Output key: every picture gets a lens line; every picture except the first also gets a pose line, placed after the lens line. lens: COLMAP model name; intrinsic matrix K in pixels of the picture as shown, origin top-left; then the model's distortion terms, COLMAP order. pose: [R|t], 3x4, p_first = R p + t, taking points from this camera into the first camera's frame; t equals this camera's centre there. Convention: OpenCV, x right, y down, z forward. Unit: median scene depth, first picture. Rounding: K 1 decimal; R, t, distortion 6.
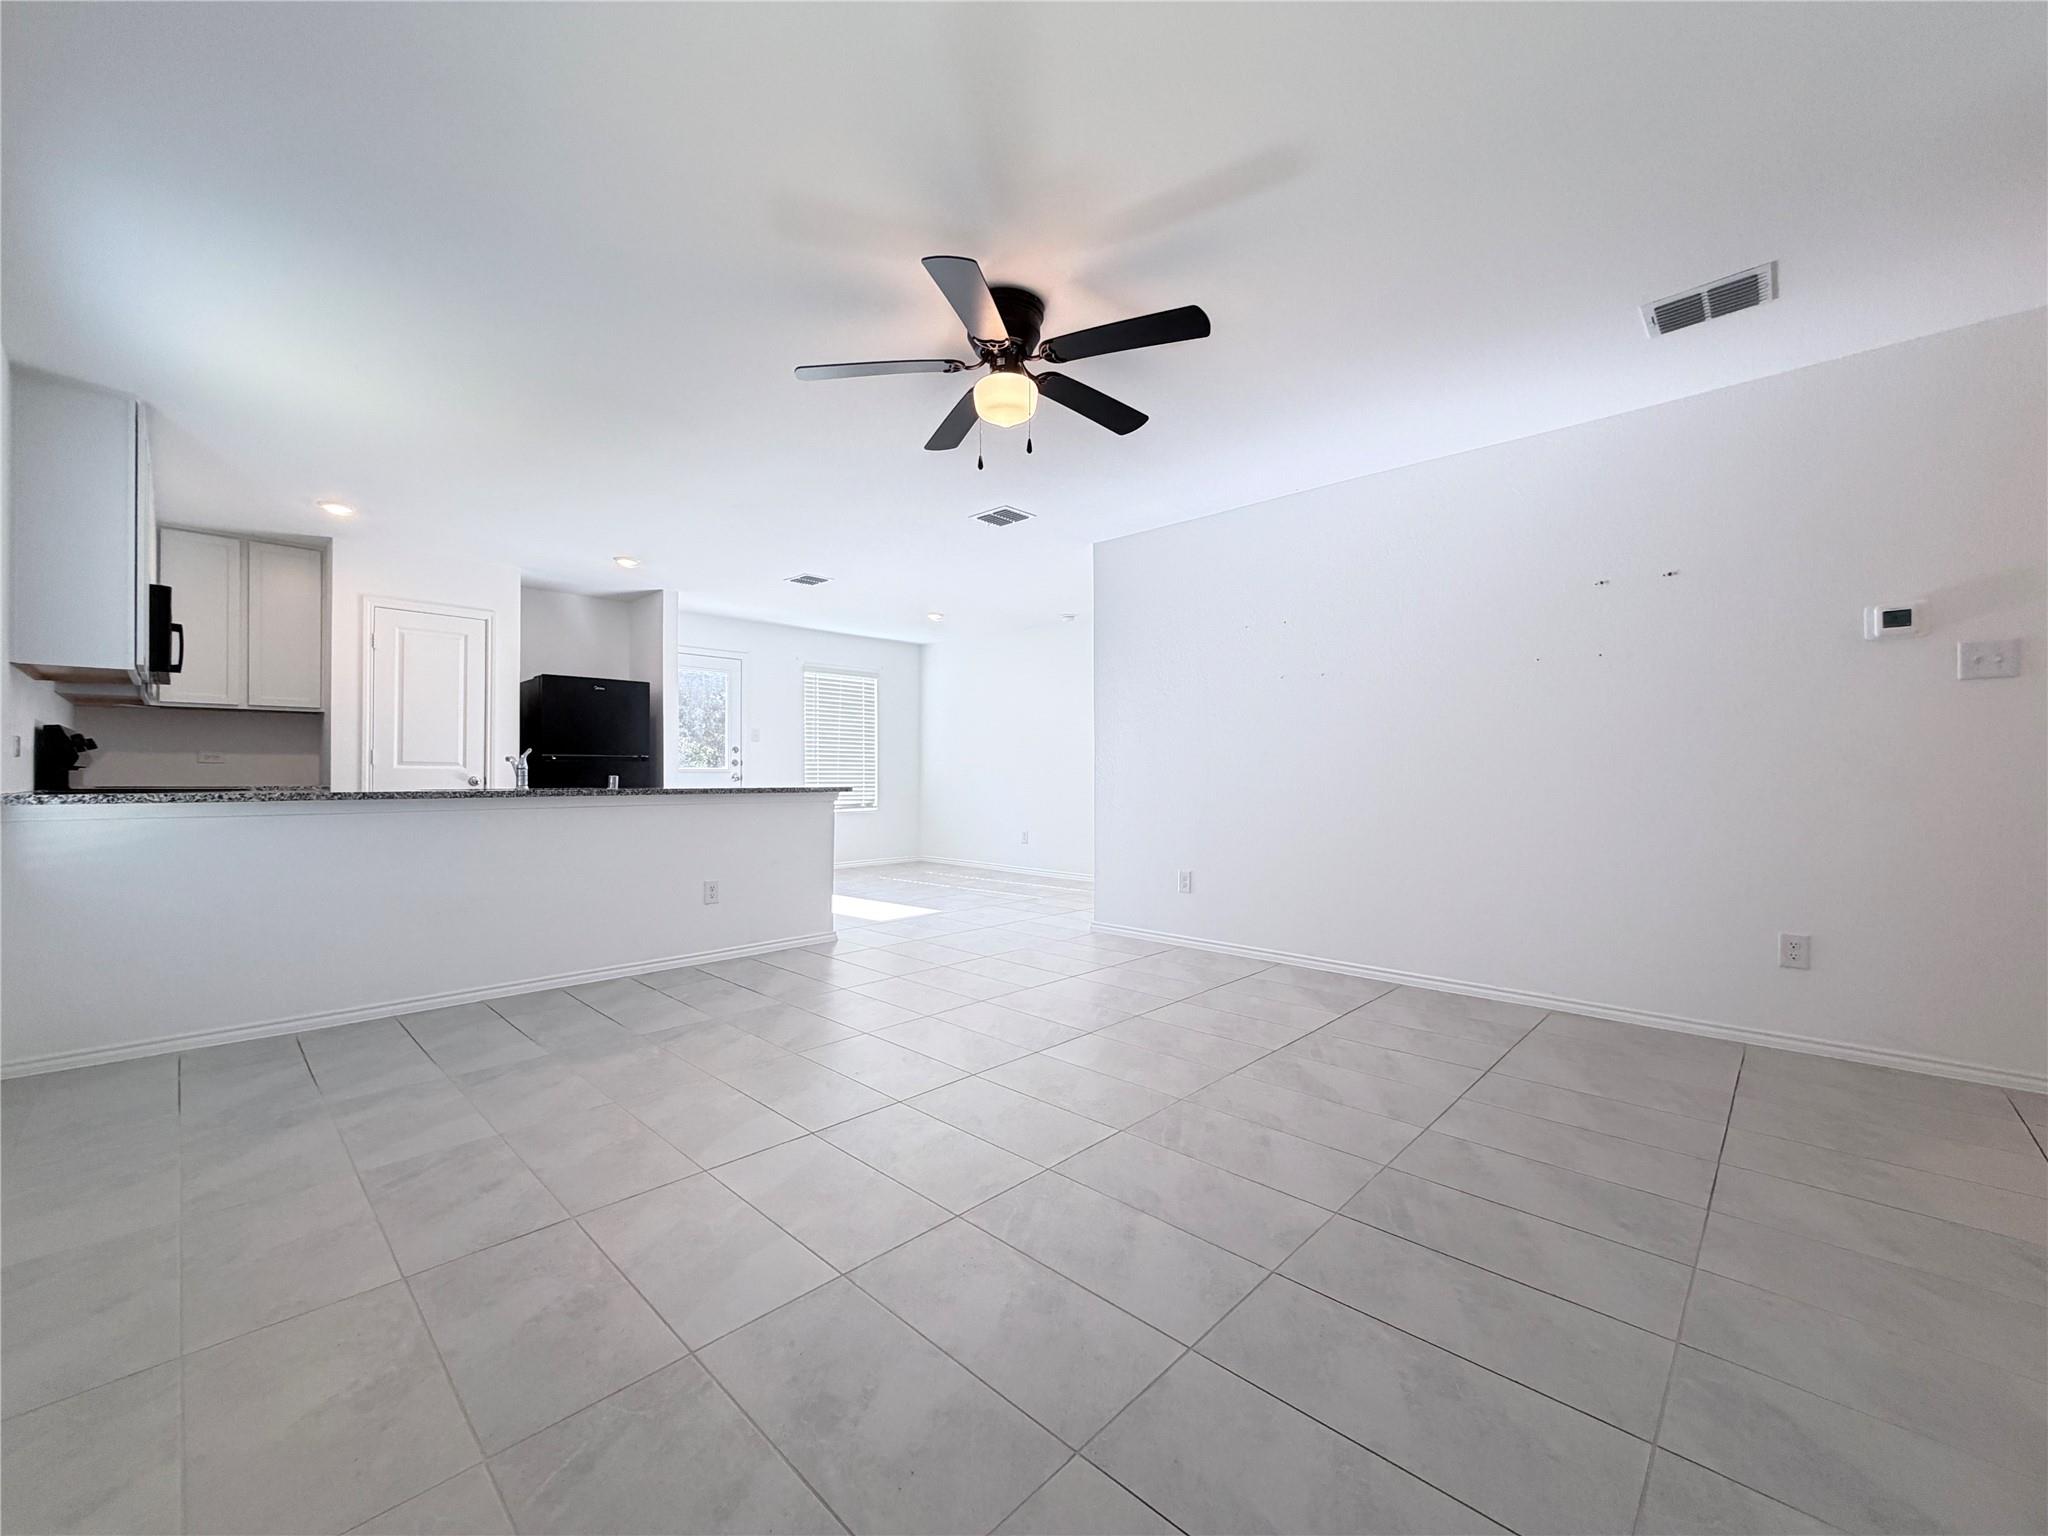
lens RADIAL K [[821.2, 0, 1024.0], [0, 821.2, 768.0], [0, 0, 1]] dist [0.000608, 0.000085]
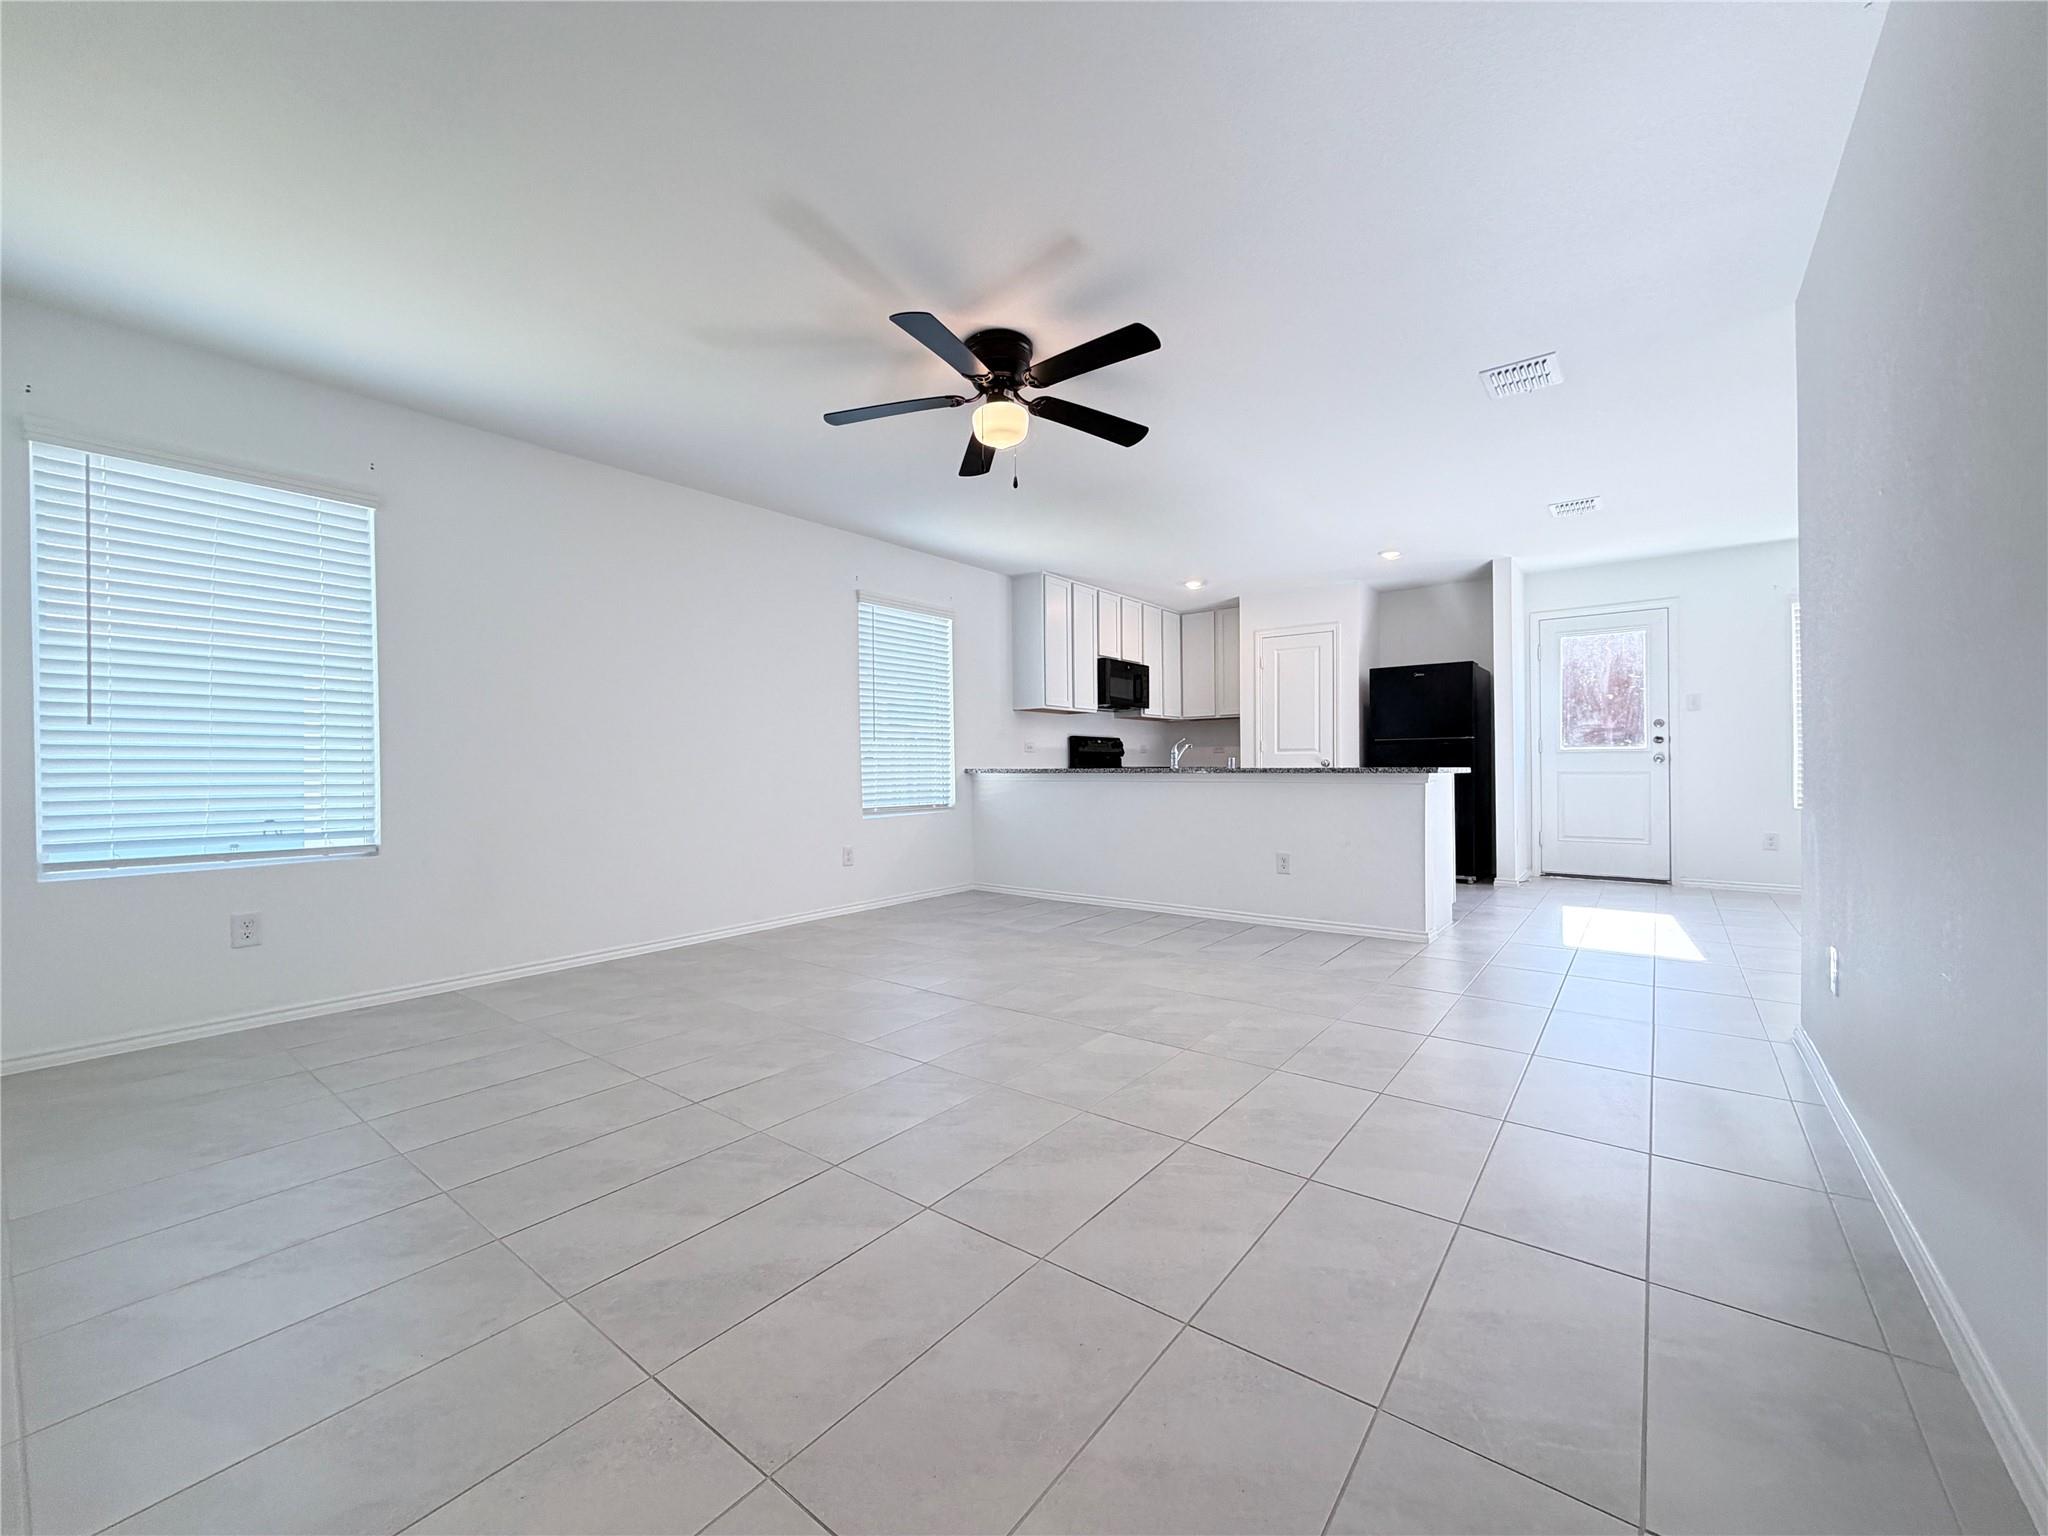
lens RADIAL K [[821.2, 0, 1024.0], [0, 821.2, 768.0], [0, 0, 1]] dist [0.000608, 0.000085]
pose [[0.097436, 0.004097, -0.995233, 0.586032], [0.014637, 0.999877, 0.005549, 0.012025], [0.995134, -0.015108, 0.097364, 0.474836]]
